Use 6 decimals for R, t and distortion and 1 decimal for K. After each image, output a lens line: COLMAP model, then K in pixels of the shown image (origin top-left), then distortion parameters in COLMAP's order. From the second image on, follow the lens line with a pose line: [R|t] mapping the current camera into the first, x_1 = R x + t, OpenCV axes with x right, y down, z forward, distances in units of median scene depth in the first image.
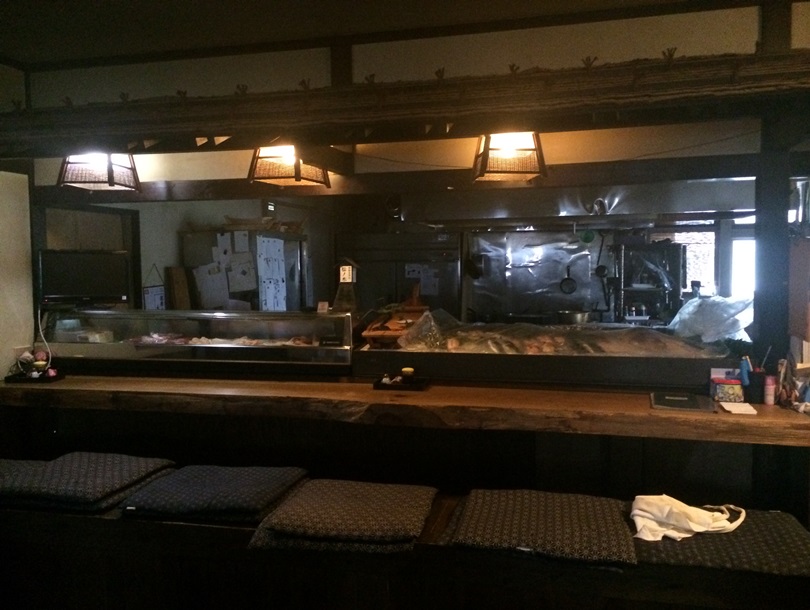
lens RADIAL K [[686.6, 0, 405.1], [0, 686.6, 277.0], [0, 0, 1]] dist [0.046504, -0.010127]
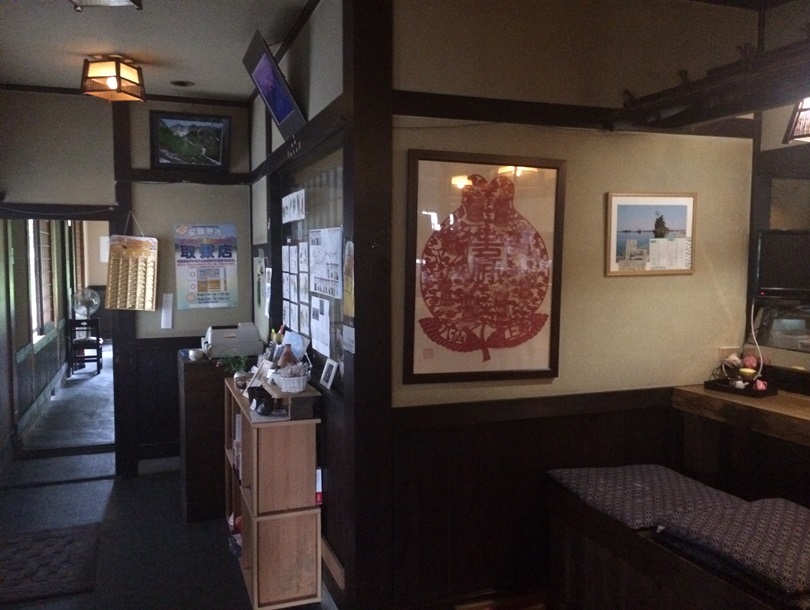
lens RADIAL K [[690.8, 0, 389.3], [0, 690.8, 321.5], [0, 0, 1]] dist [0.064323, -0.082727]
pose [[0.543504, 0.087974, -0.834784, -0.075440], [-0.021540, 0.995627, 0.090901, 0.001678], [0.839130, -0.031423, 0.543022, 0.203581]]
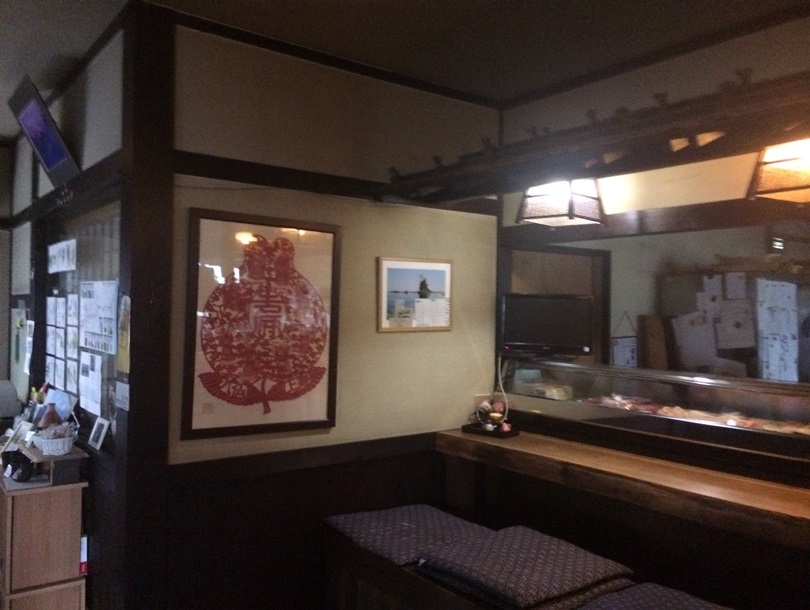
lens RADIAL K [[694.4, 0, 397.6], [0, 694.4, 309.4], [0, 0, 1]] dist [0.076855, -0.093992]
pose [[0.775185, 0.020598, -0.631399, -0.039762], [-0.035128, 0.999327, -0.010527, -0.003046], [0.630757, 0.030340, 0.775387, 0.183427]]
